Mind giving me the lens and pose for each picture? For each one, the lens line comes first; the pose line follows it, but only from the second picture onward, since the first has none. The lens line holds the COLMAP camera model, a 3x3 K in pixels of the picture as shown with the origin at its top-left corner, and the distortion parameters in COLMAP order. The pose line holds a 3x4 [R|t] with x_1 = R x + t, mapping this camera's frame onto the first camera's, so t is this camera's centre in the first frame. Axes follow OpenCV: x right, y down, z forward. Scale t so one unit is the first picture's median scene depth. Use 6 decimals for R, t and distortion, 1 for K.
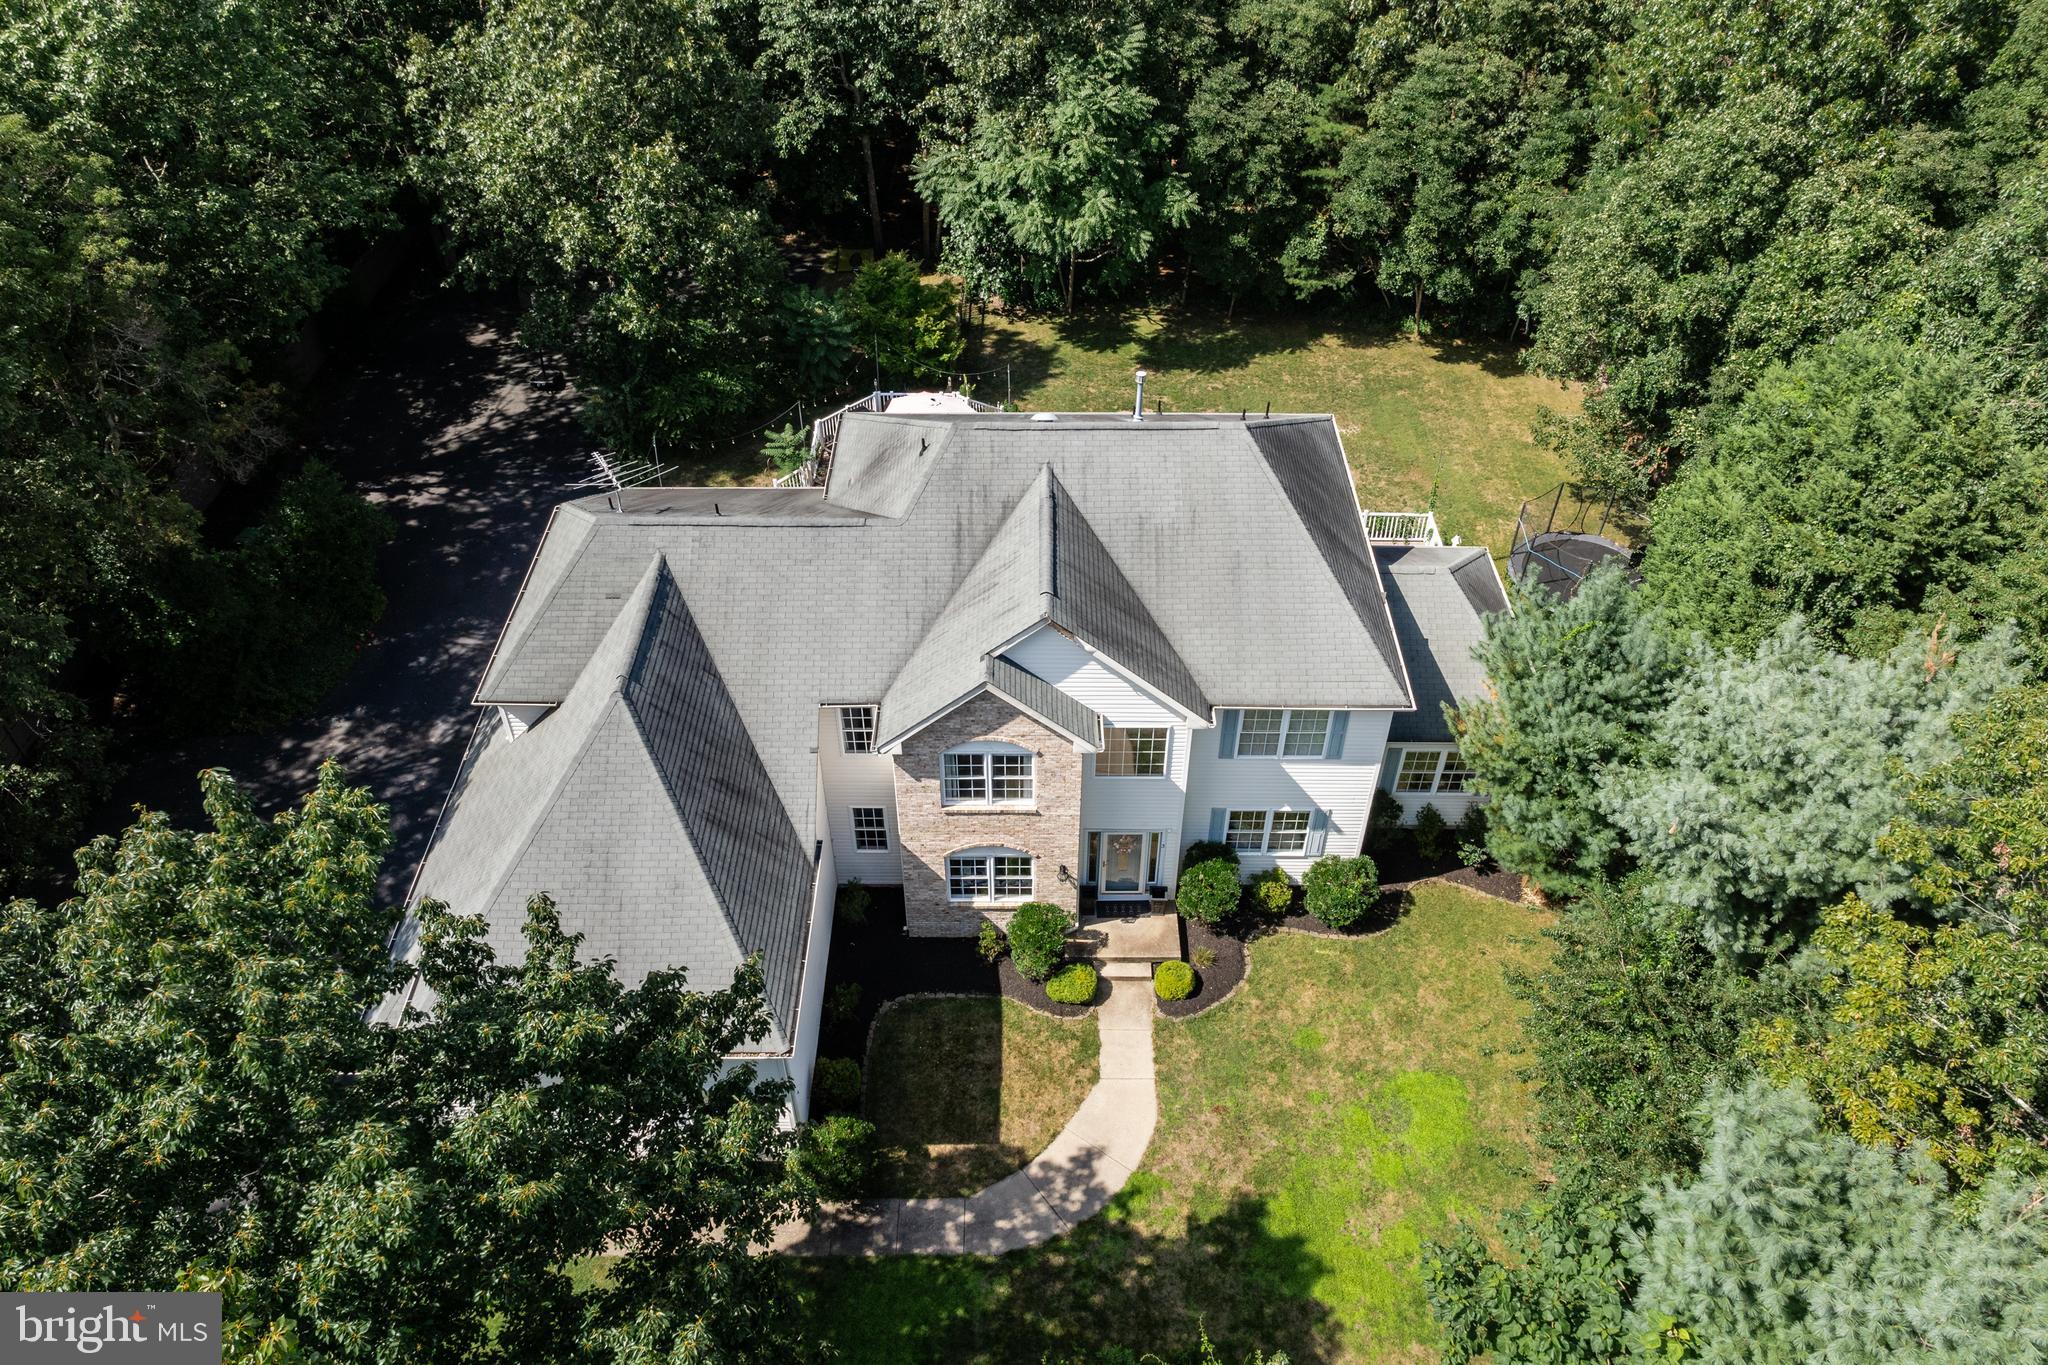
lens RADIAL K [[1439.9, 0, 1016.2], [0, 1439.9, 692.7], [0, 0, 1]] dist [-0.039143, 0.010129]
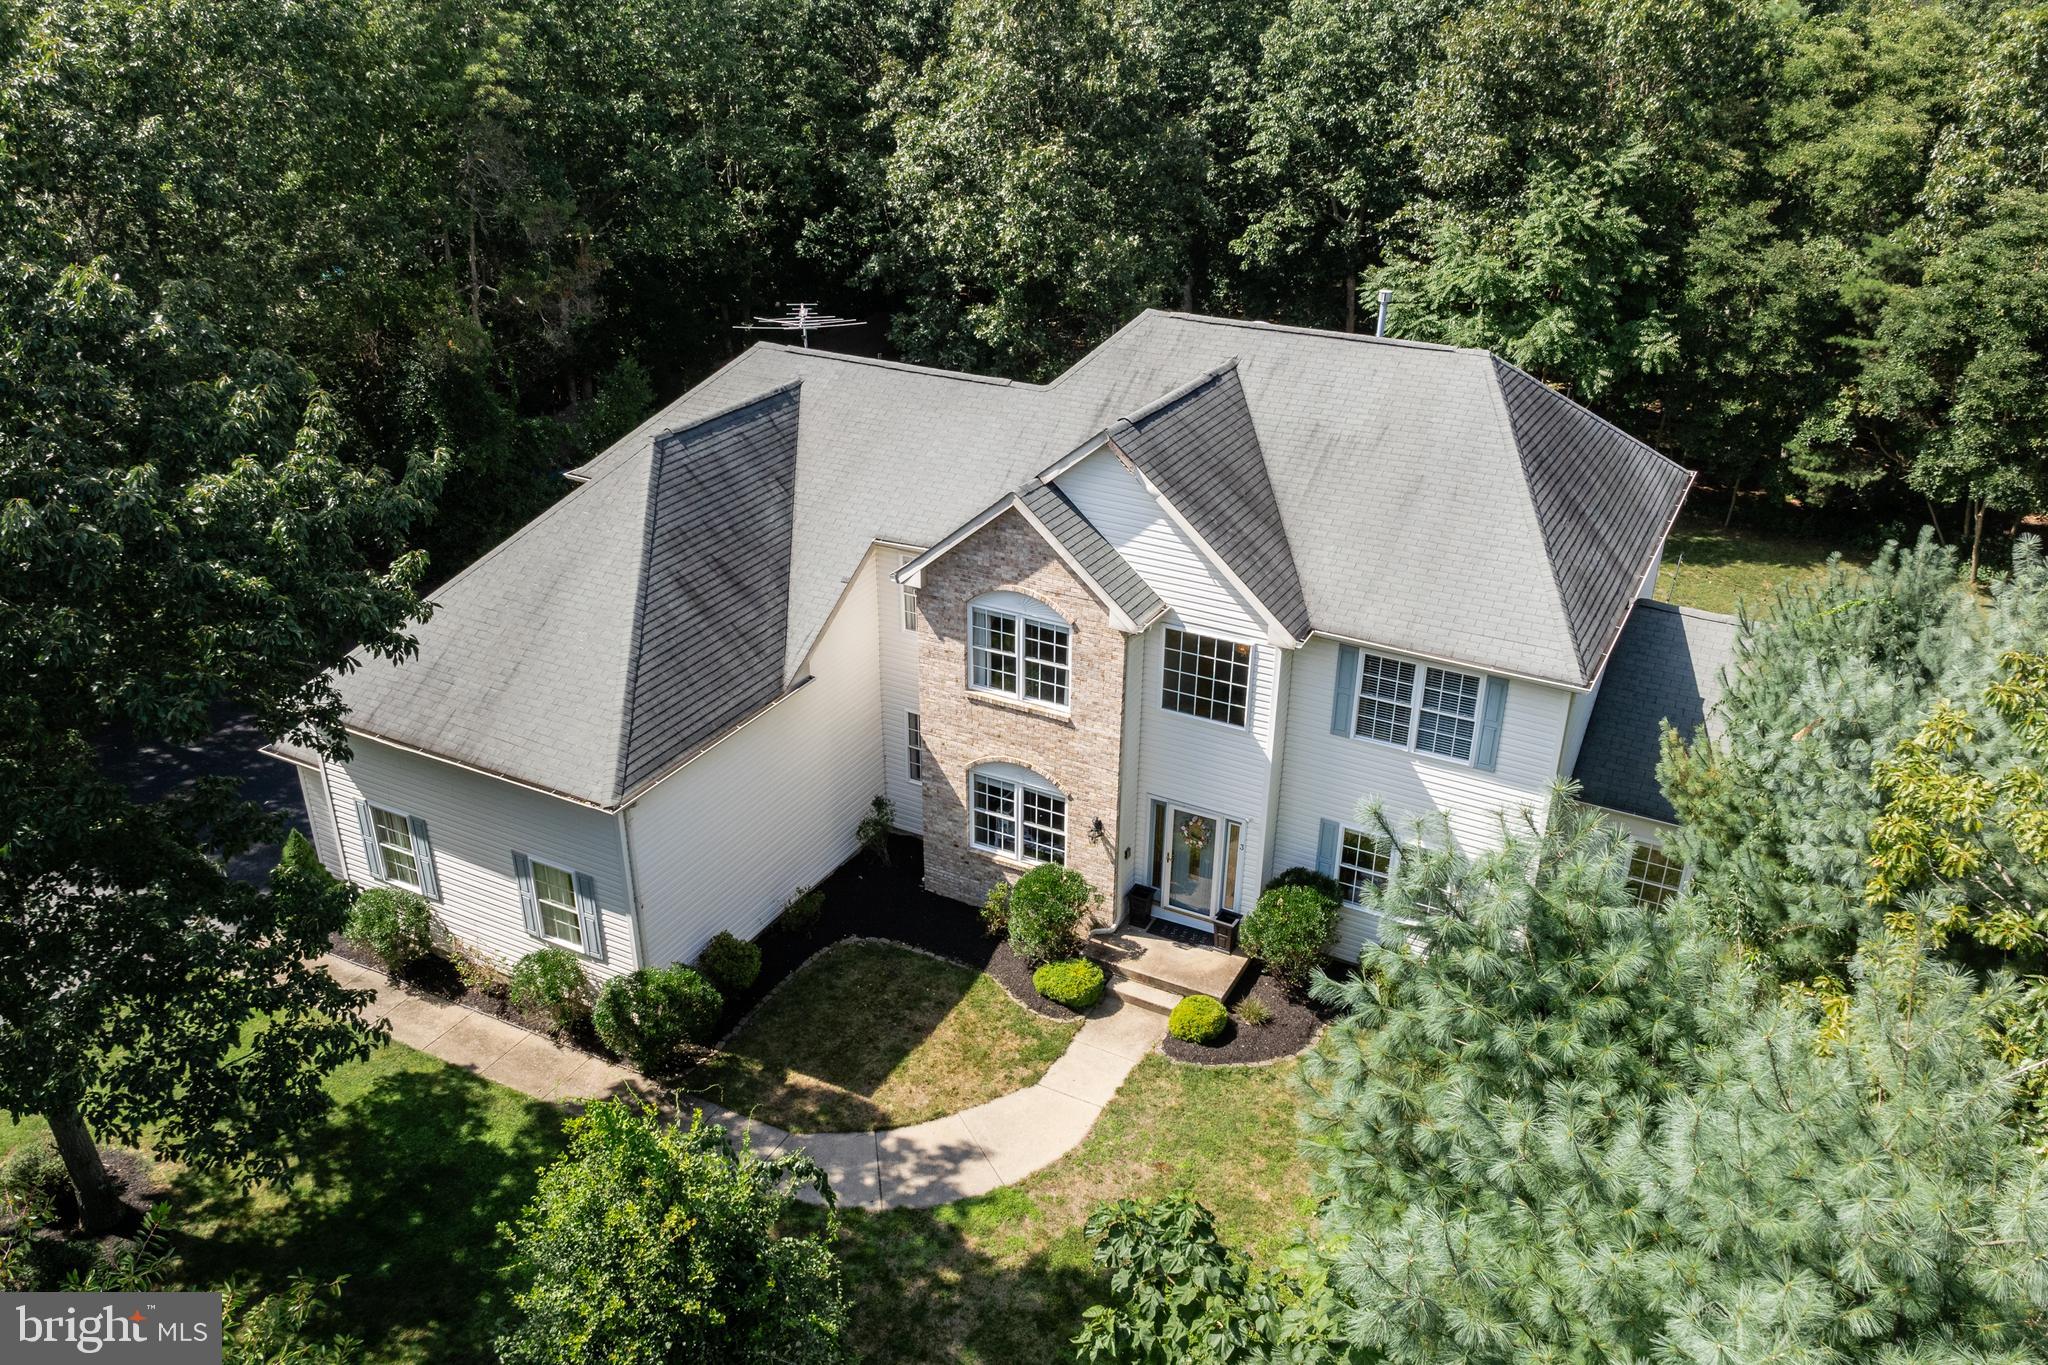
lens RADIAL K [[1563.9, 0, 1015.0], [0, 1563.9, 711.0], [0, 0, 1]] dist [-0.041621, 0.015970]
pose [[0.883652, 0.220647, -0.412886, 0.298785], [-0.323376, 0.925423, -0.197538, 0.225422], [0.338508, 0.308072, 0.889103, 0.202234]]
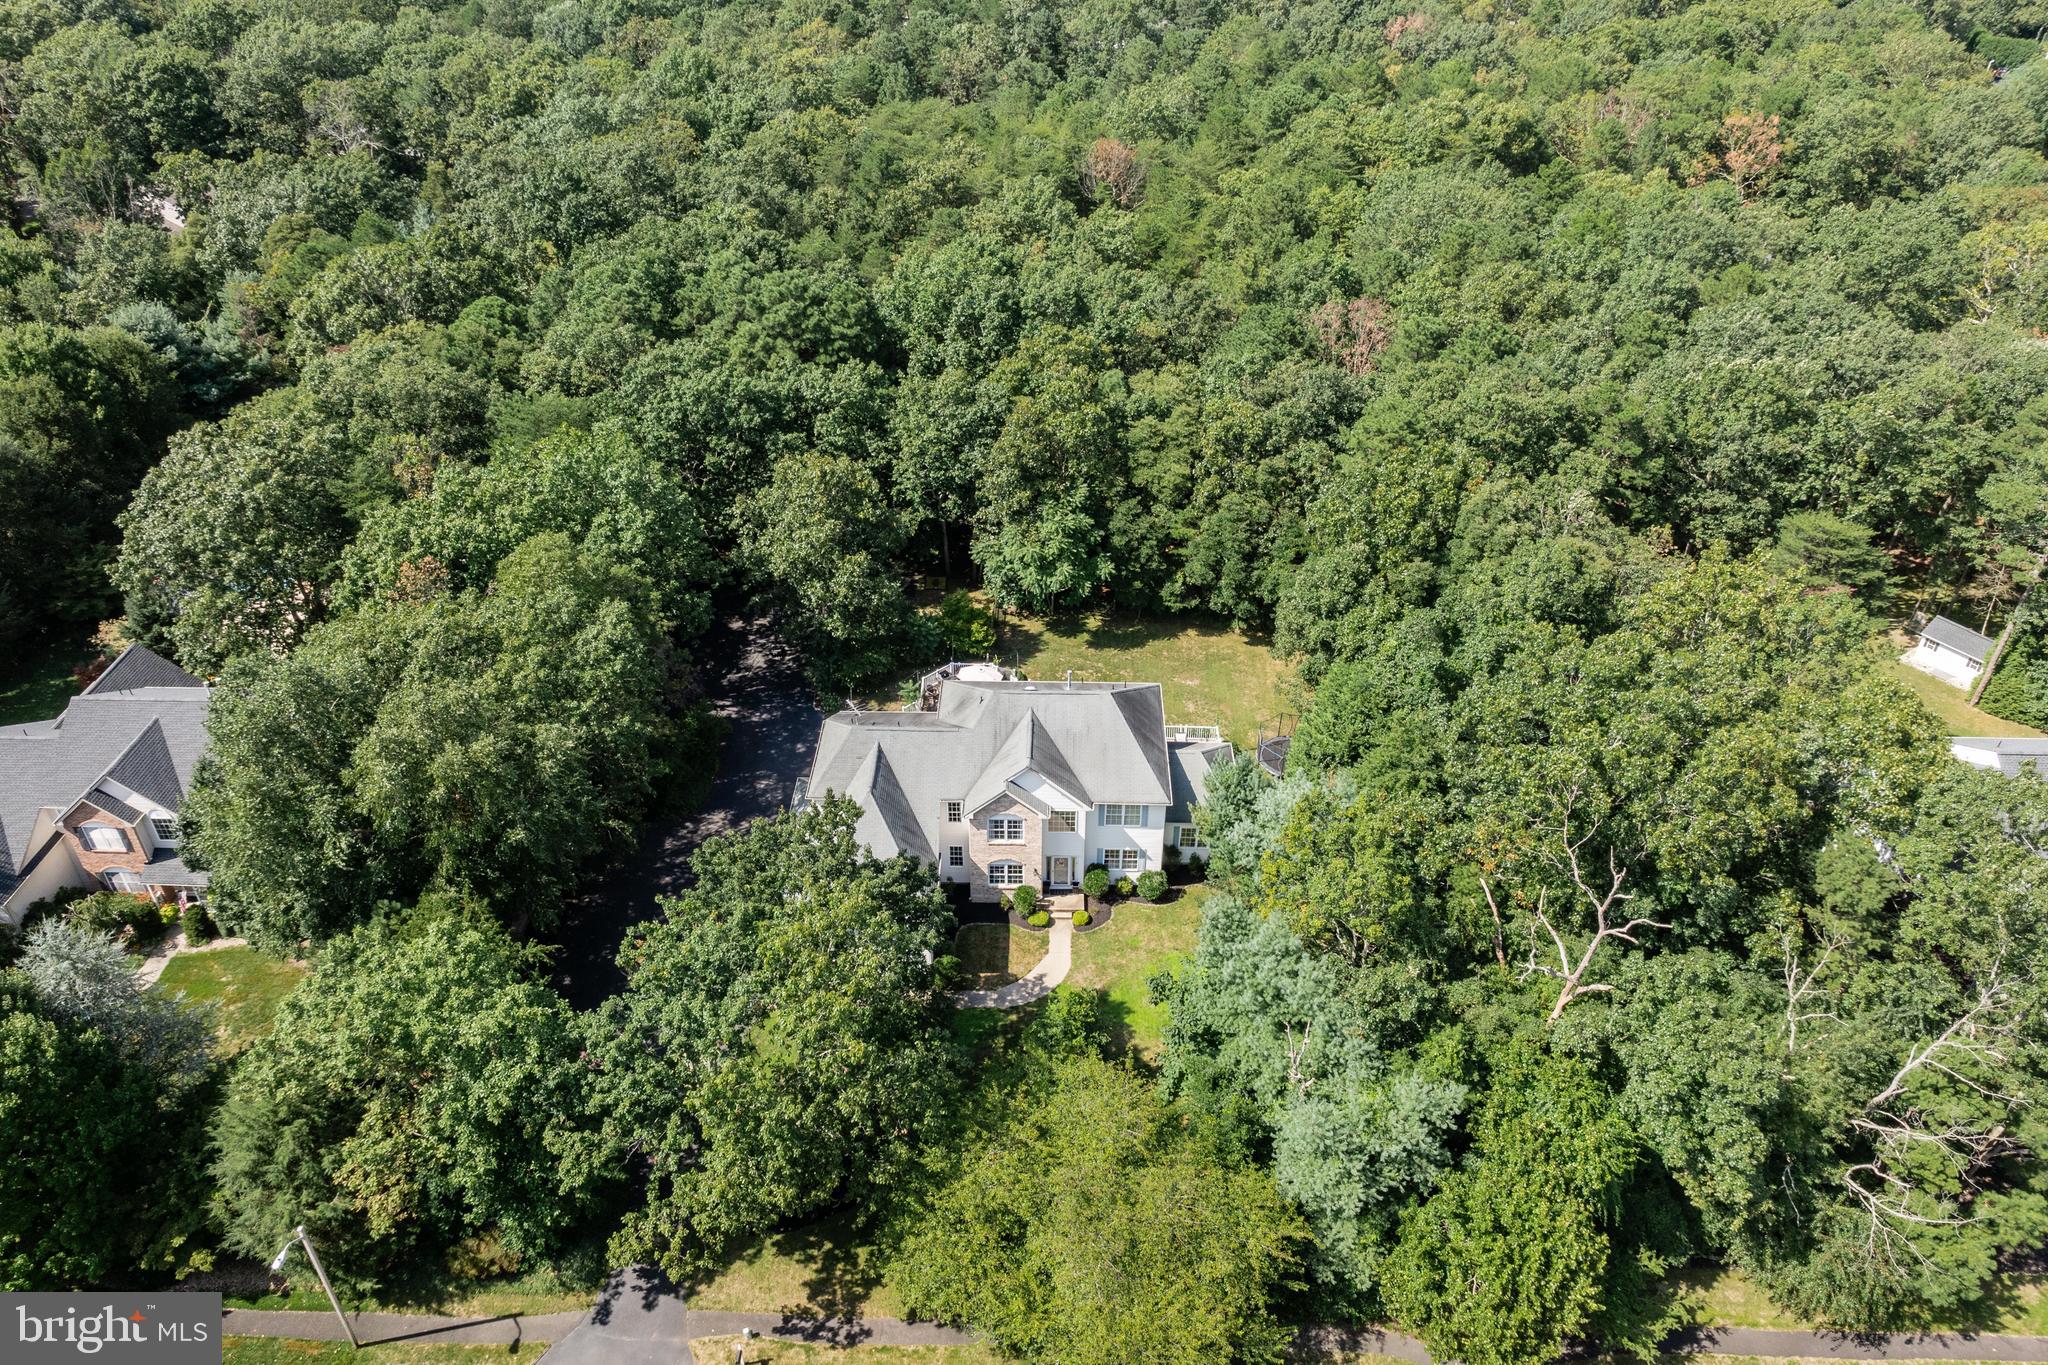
lens RADIAL K [[1439.9, 0, 1018.2], [0, 1439.9, 691.5], [0, 0, 1]] dist [-0.039143, 0.010129]
pose [[0.999888, 0.011331, -0.009764, 0.021664], [-0.012549, 0.990712, -0.135395, 0.140789], [0.008139, 0.135502, 0.990744, -1.376032]]
